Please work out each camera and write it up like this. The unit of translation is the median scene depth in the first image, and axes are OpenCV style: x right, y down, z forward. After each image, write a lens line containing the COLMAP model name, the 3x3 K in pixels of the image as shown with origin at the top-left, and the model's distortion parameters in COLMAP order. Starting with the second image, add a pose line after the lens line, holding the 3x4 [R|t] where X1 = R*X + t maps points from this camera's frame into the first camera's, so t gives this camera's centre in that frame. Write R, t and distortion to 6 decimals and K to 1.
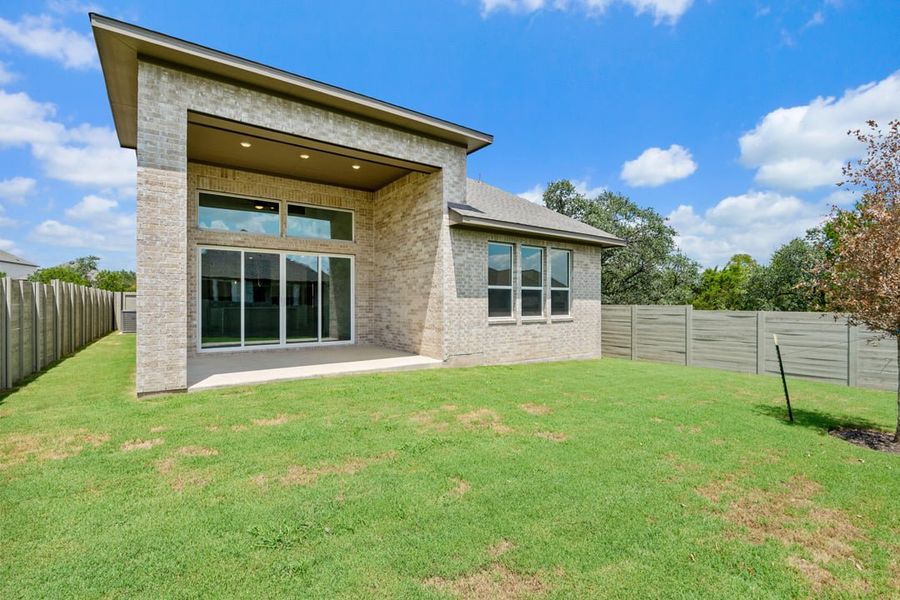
lens RADIAL K [[409.0, 0, 450.4], [0, 409.0, 300.1], [0, 0, 1]] dist [-0.002725, -0.001376]
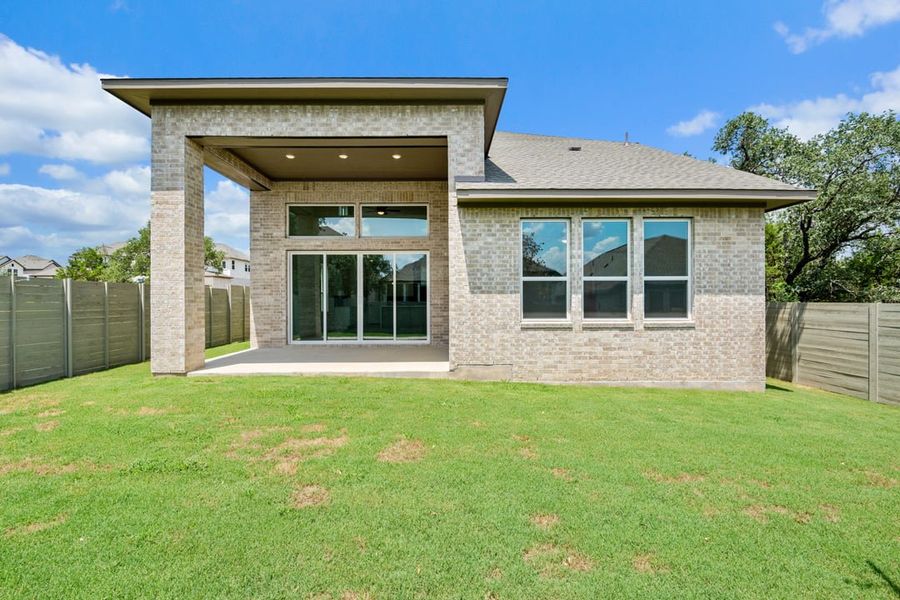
lens RADIAL K [[409.0, 0, 450.4], [0, 409.0, 300.1], [0, 0, 1]] dist [-0.002725, -0.001376]
pose [[0.818840, -0.004910, -0.574001, 0.431677], [0.005997, 0.999982, 0.000001, 0.006761], [0.573991, -0.003443, 0.818855, 0.310951]]
